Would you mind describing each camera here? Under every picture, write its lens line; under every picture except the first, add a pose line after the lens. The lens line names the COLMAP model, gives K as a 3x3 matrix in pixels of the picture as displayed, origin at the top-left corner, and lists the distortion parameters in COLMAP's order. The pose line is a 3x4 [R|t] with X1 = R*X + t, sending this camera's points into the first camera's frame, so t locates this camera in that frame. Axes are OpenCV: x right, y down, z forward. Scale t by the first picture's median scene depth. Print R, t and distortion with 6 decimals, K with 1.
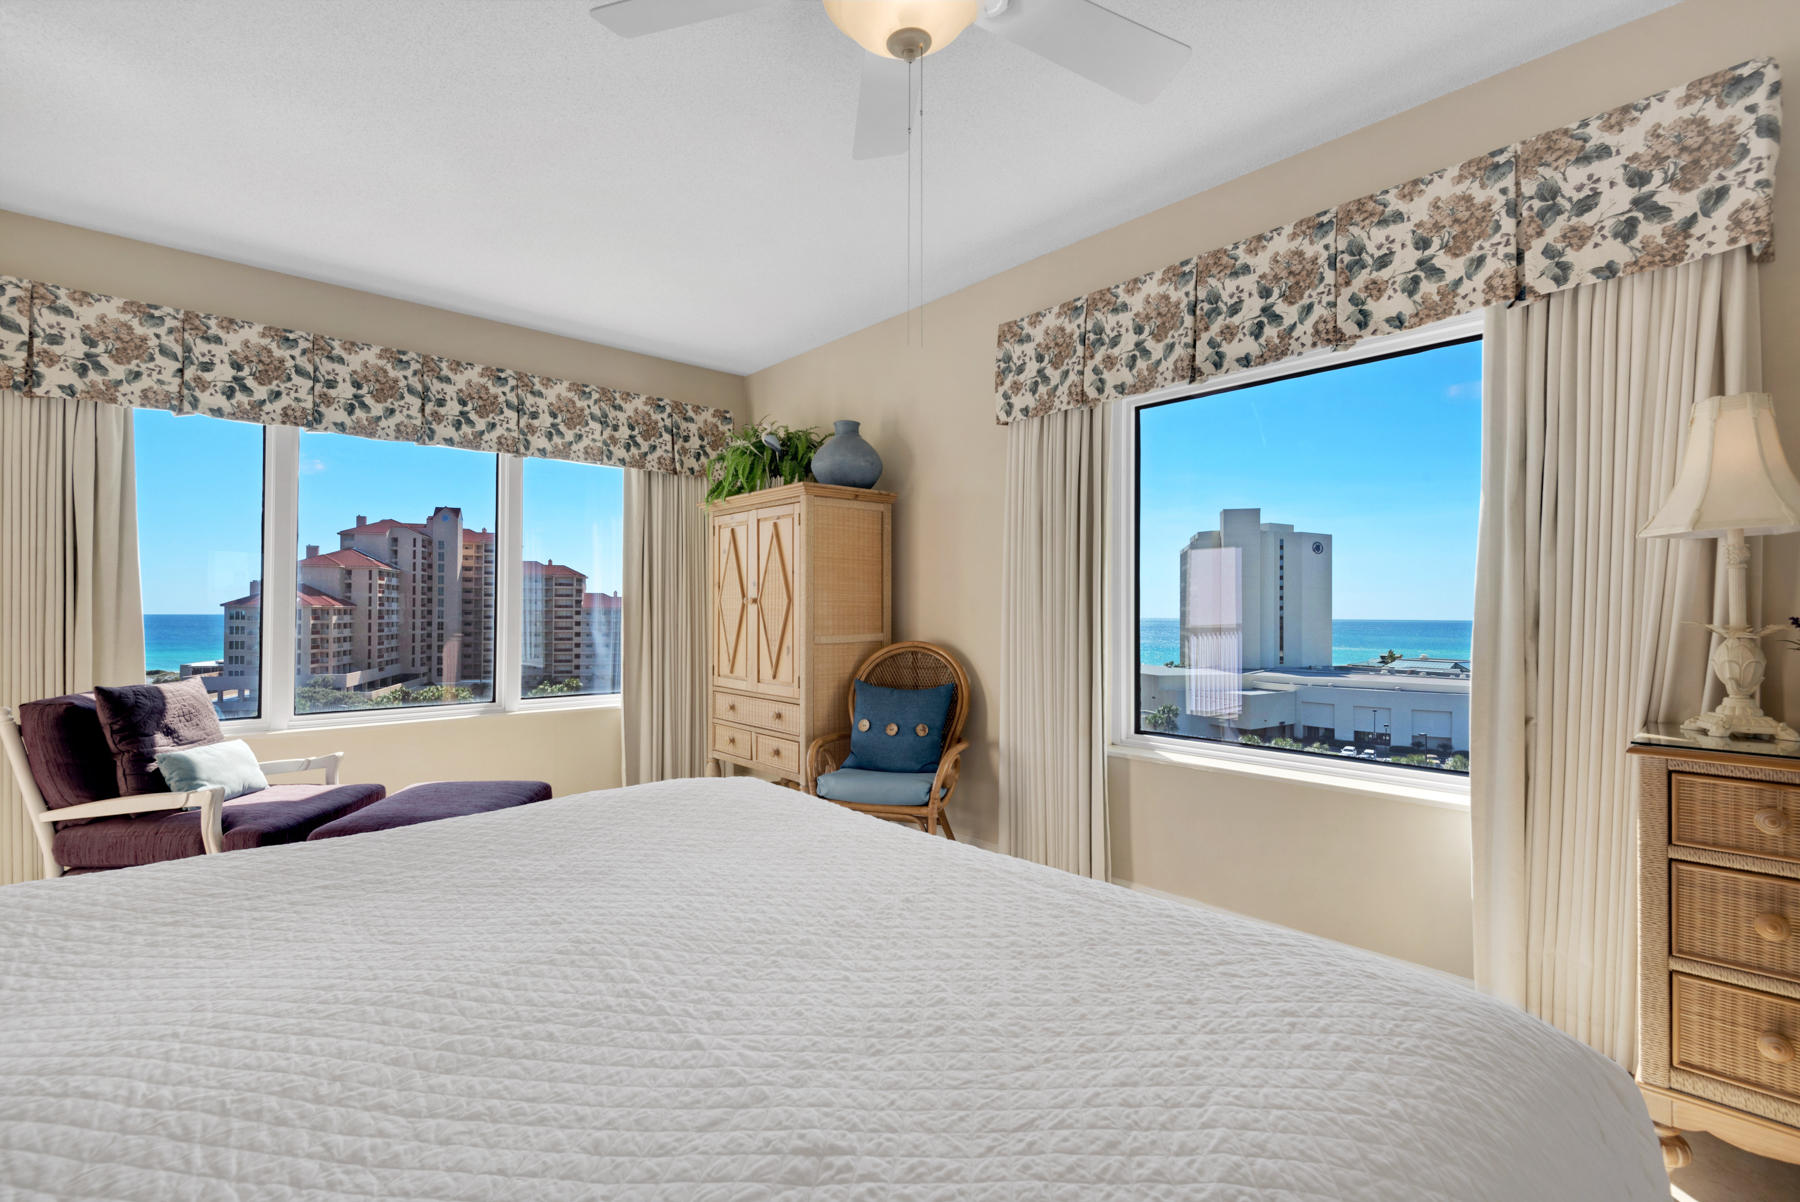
lens RADIAL K [[812.2, 0, 889.8], [0, 812.2, 598.3], [0, 0, 1]] dist [0.026959, -0.015614]
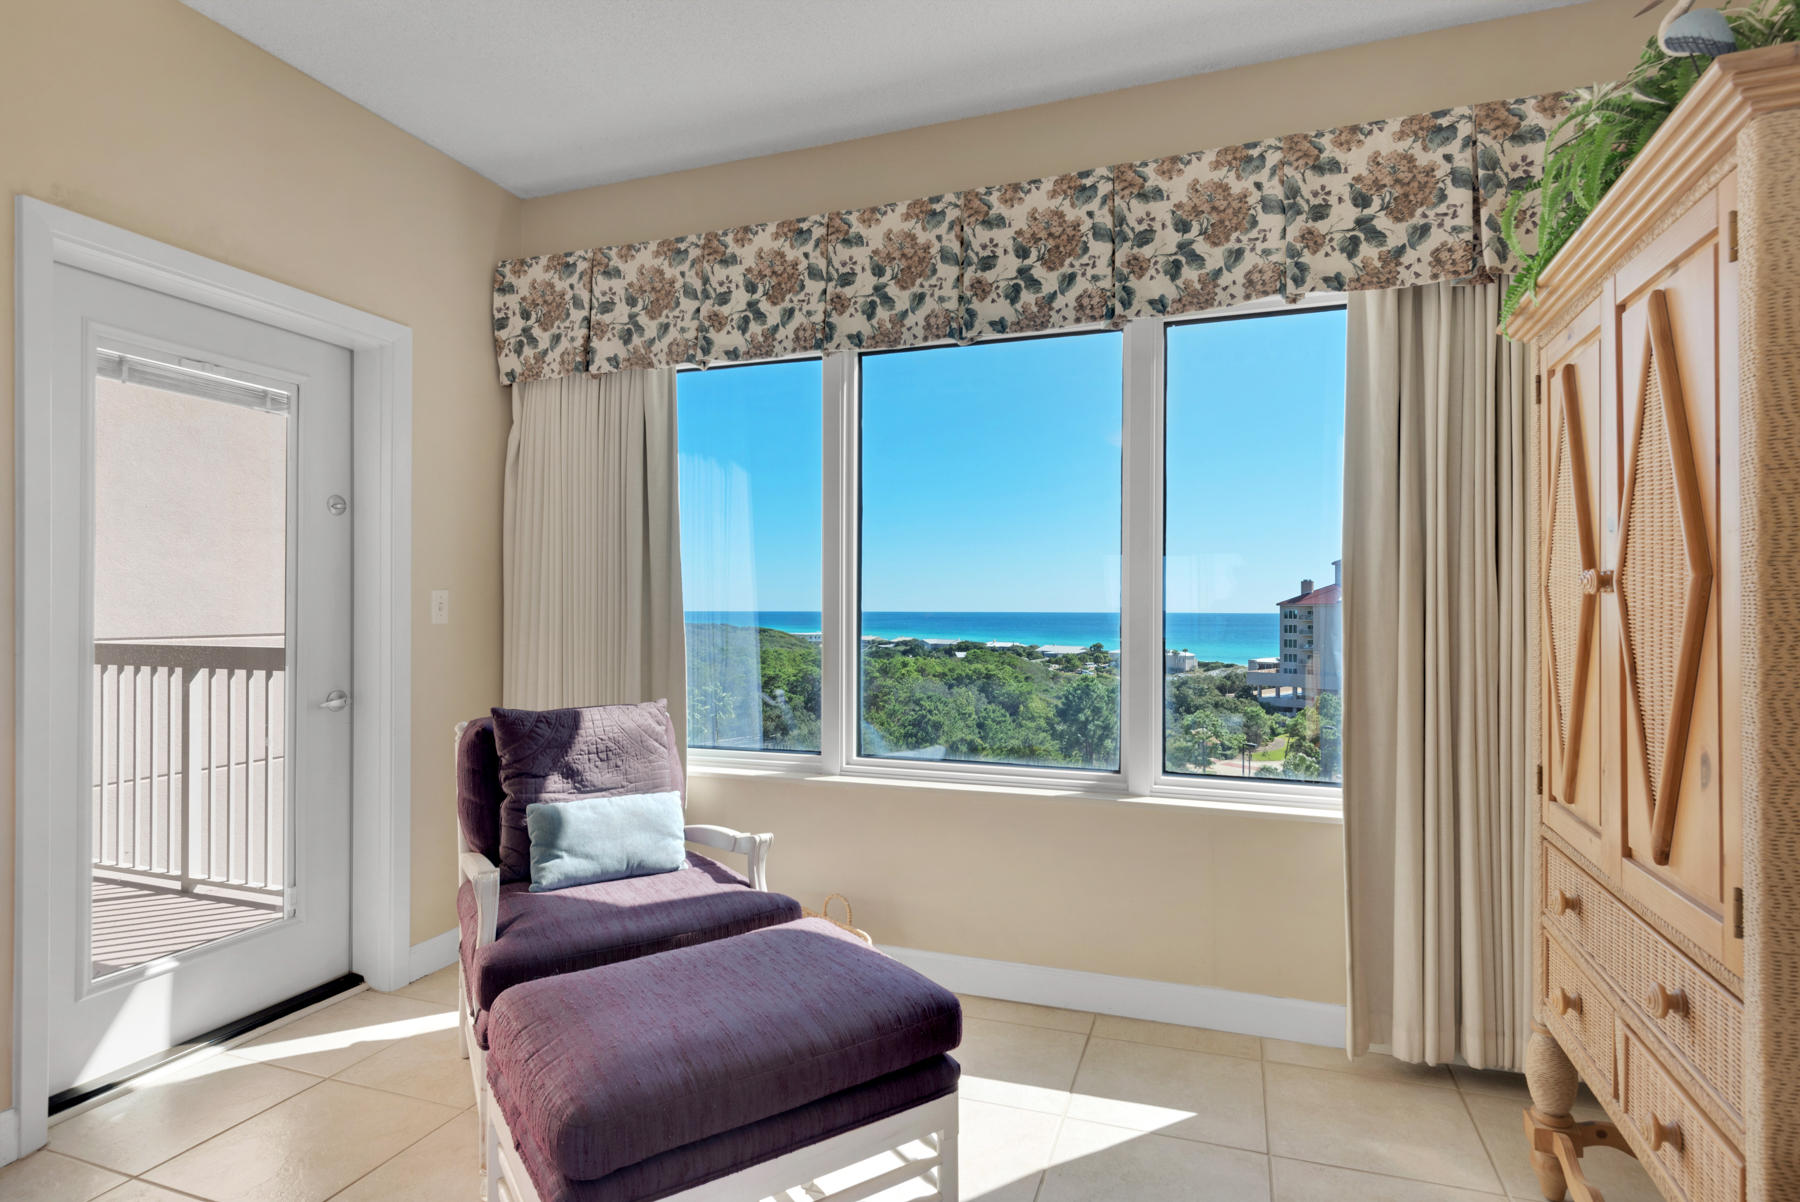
lens RADIAL K [[922.6, 0, 899.2], [0, 922.6, 598.9], [0, 0, 1]] dist [0.028487, -0.005262]
pose [[0.470600, -0.012063, -0.882264, 0.011895], [0.015010, 0.999871, -0.005665, 0.007468], [0.882219, -0.010577, 0.470721, 0.533166]]
